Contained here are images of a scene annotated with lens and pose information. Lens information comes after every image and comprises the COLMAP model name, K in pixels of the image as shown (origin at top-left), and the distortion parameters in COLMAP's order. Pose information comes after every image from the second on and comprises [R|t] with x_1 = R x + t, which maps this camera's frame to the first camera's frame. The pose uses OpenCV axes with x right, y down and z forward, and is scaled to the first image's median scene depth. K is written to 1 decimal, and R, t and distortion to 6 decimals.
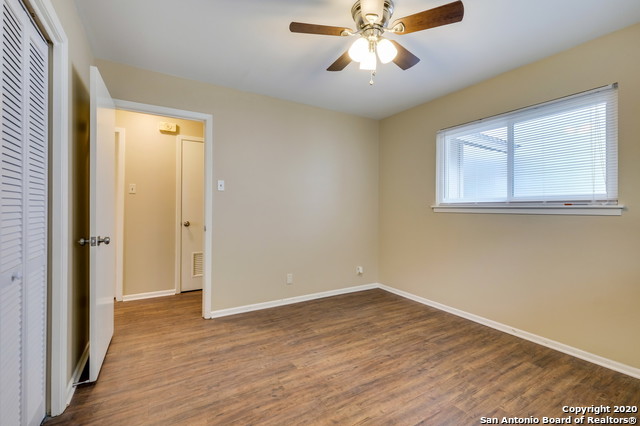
lens RADIAL K [[287.3, 0, 320.0], [0, 287.3, 213.0], [0, 0, 1]] dist [-0.003724, -0.000195]
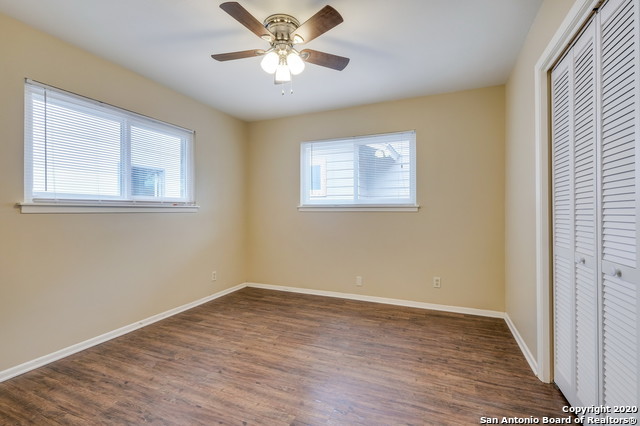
lens RADIAL K [[287.3, 0, 320.0], [0, 287.3, 213.0], [0, 0, 1]] dist [-0.003724, -0.000195]
pose [[-0.581654, -0.010504, 0.813368, -0.662385], [0.014958, 0.999609, 0.023606, -0.014123], [-0.813299, 0.025897, -0.581270, 1.249594]]
